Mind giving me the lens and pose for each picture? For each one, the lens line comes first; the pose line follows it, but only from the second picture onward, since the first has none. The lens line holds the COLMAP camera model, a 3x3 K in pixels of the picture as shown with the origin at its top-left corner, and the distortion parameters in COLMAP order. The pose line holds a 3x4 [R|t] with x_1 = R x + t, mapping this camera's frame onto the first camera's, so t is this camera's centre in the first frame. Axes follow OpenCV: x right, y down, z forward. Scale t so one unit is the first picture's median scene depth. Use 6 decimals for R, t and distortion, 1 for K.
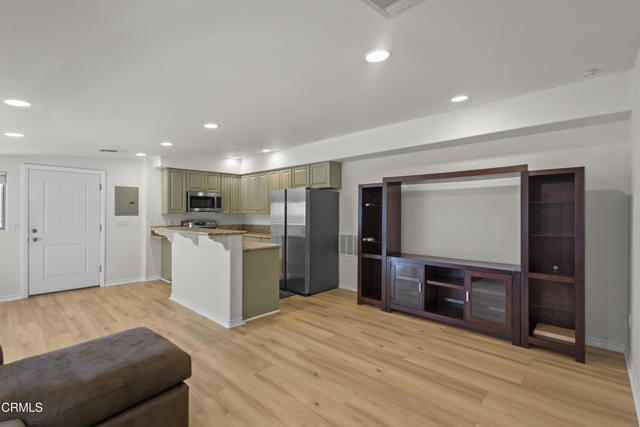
lens RADIAL K [[295.1, 0, 321.3], [0, 295.1, 210.7], [0, 0, 1]] dist [0.000307, -0.000492]
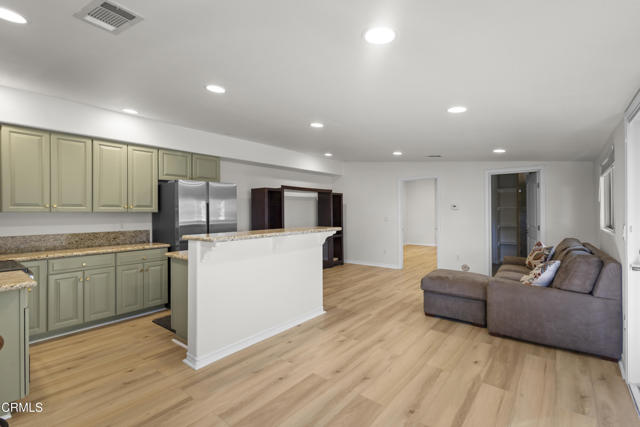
lens RADIAL K [[295.1, 0, 320.9], [0, 295.1, 213.1], [0, 0, 1]] dist [0.000307, -0.000492]
pose [[-0.070702, -0.007655, 0.997468, -0.993492], [-0.008608, 0.999938, 0.007064, 0.004094], [-0.997460, -0.008087, -0.070764, 0.754185]]
